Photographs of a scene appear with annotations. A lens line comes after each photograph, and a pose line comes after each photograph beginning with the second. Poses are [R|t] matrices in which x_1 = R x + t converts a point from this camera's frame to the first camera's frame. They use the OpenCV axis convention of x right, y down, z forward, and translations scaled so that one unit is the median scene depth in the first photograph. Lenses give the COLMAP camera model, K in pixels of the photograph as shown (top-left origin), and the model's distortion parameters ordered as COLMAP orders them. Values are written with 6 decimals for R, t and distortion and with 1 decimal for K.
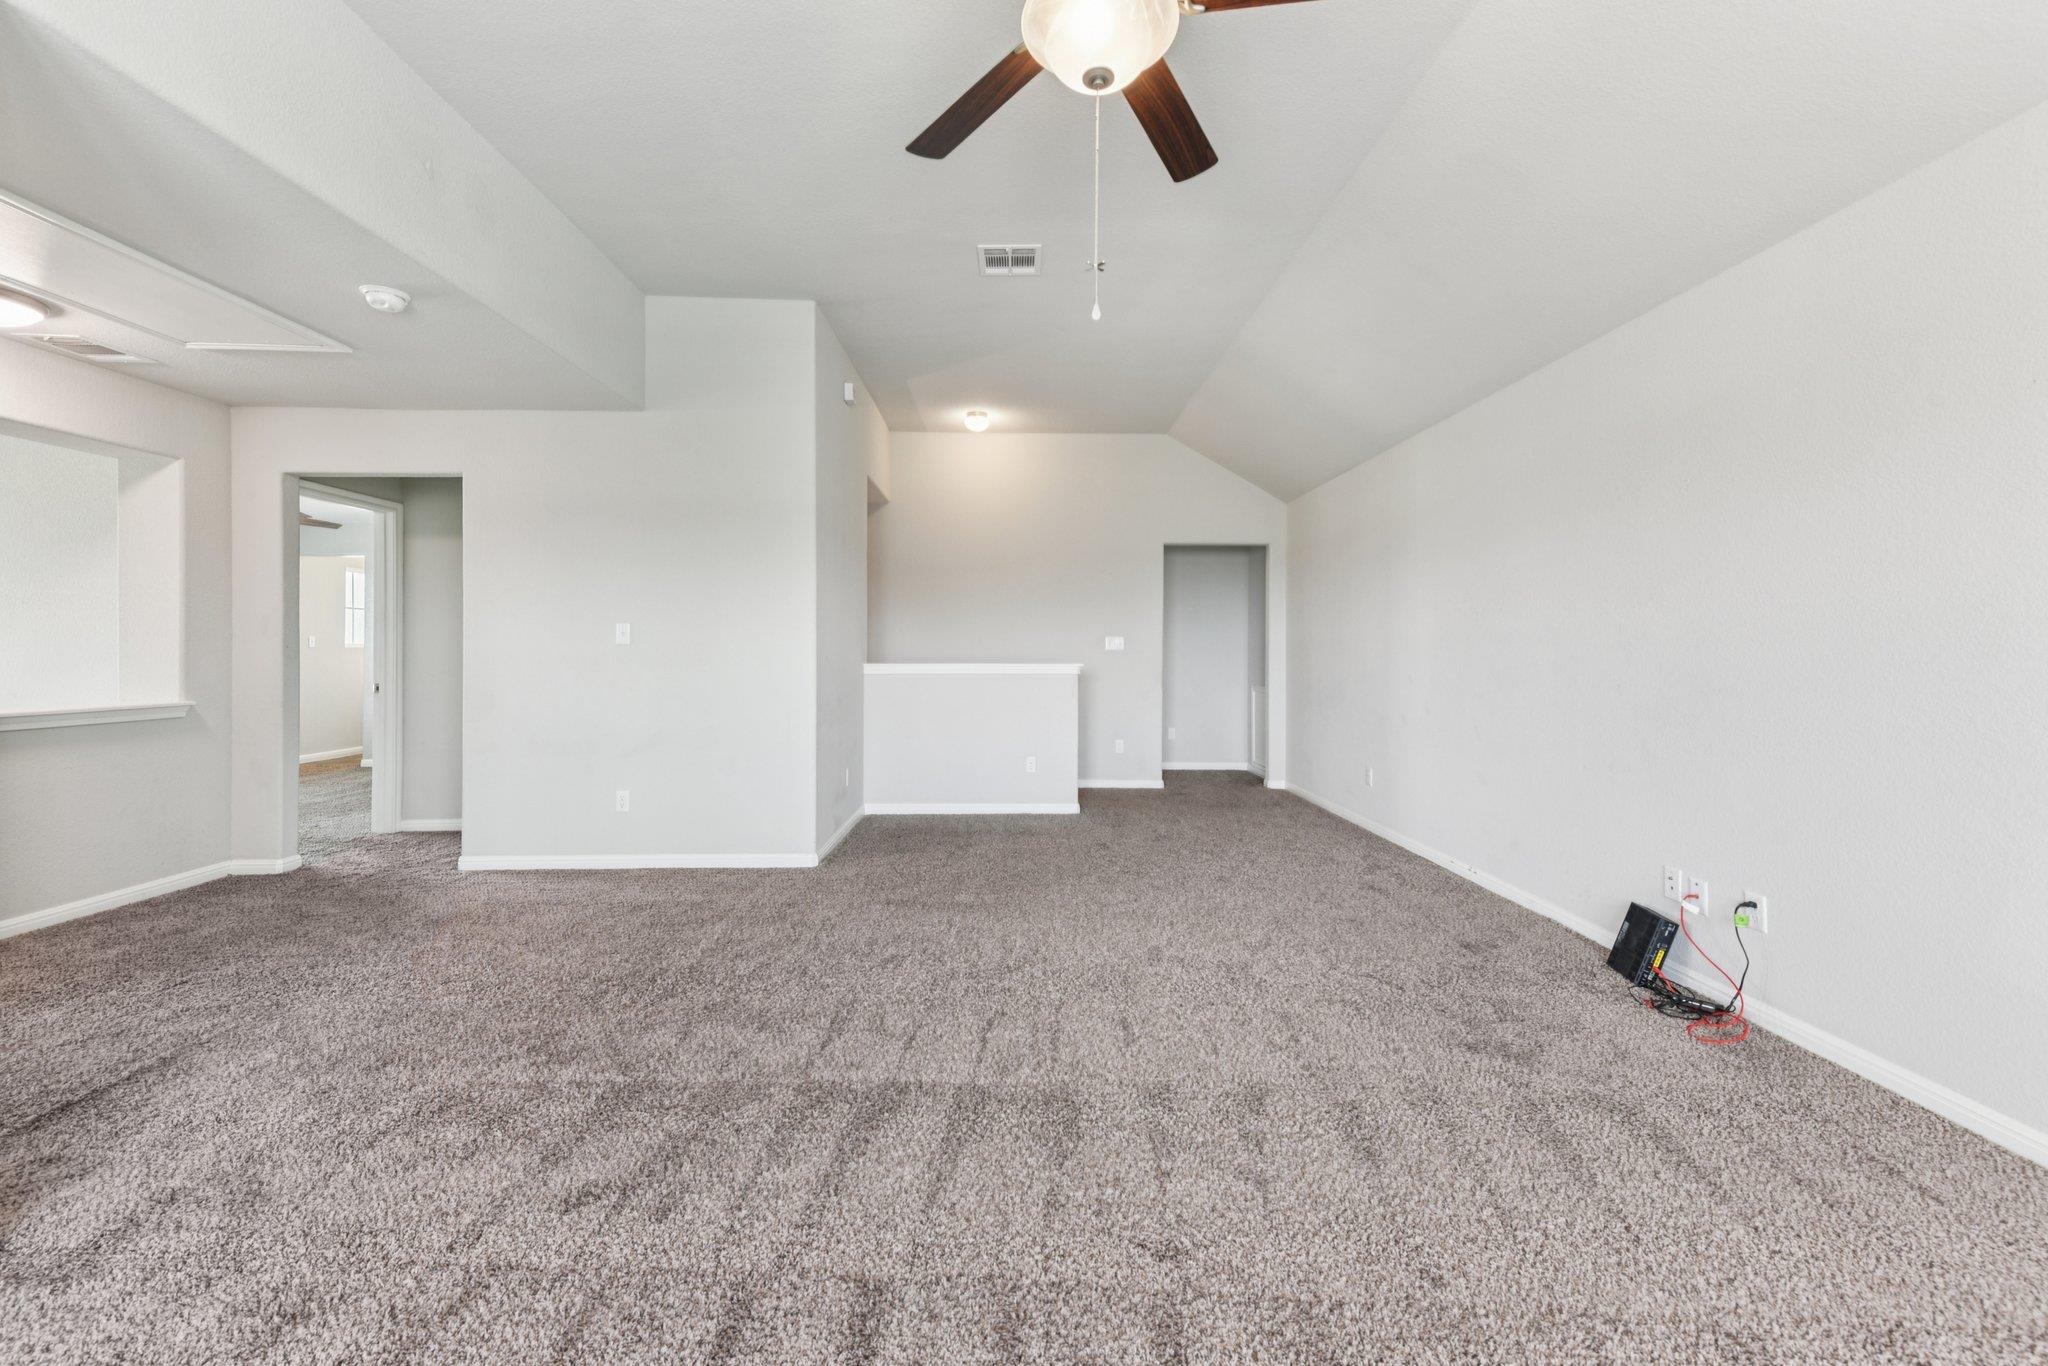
lens RADIAL K [[823.9, 0, 1029.3], [0, 823.9, 646.1], [0, 0, 1]] dist [0.025767, 0.000047]
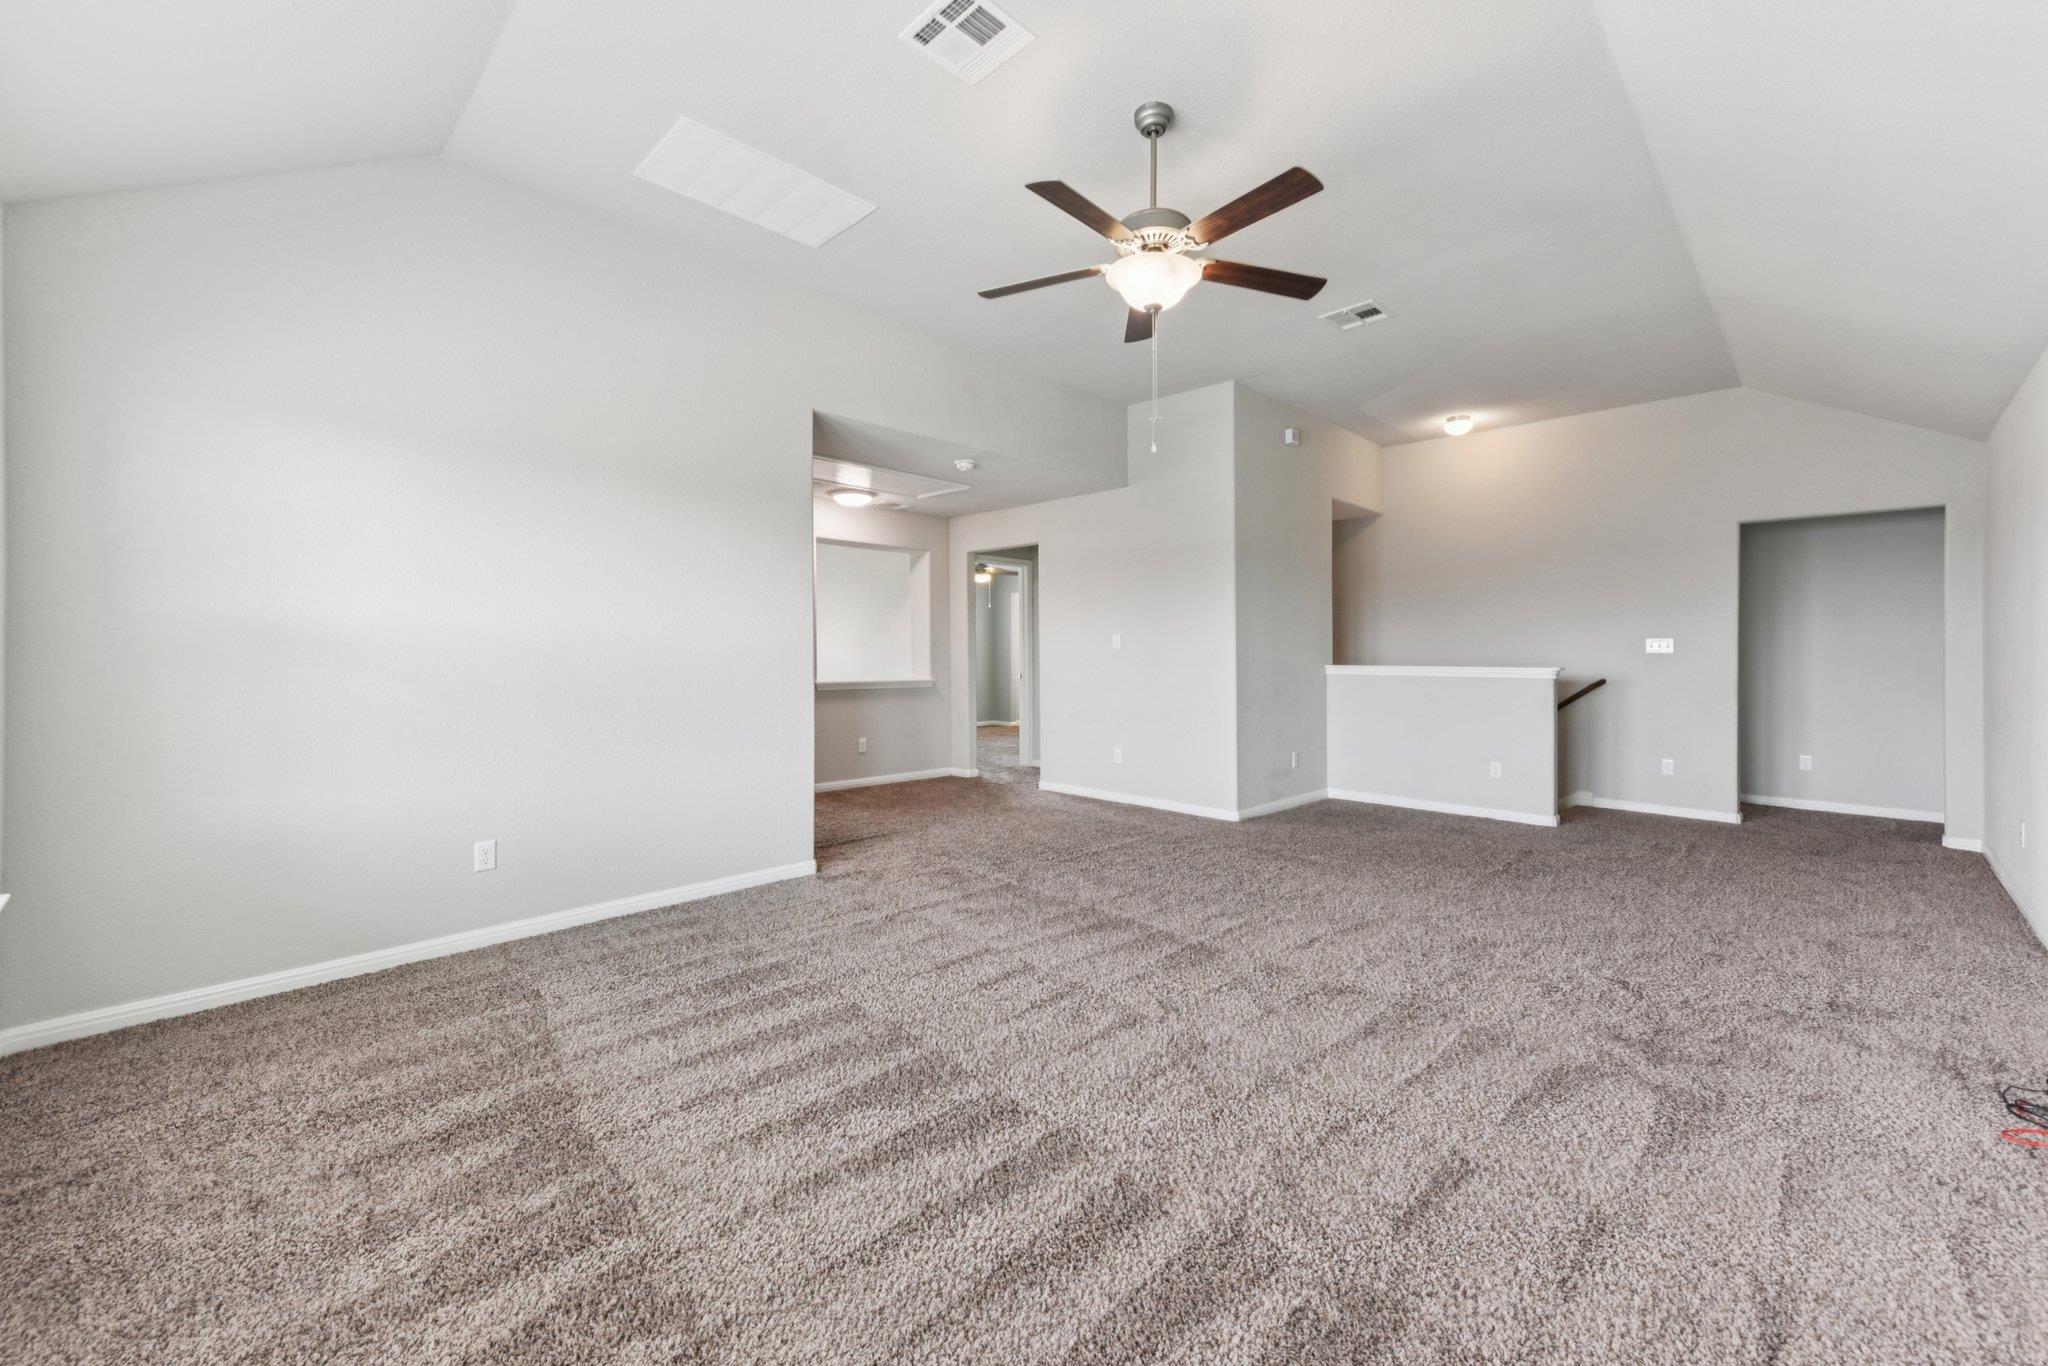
lens RADIAL K [[847.9, 0, 1022.9], [0, 847.9, 672.7], [0, 0, 1]] dist [0.013016, -0.000002]
pose [[0.696511, 0.018879, -0.717297, 0.505515], [0.002259, 0.999591, 0.028503, -0.003441], [0.717542, -0.021473, 0.696184, -0.172400]]
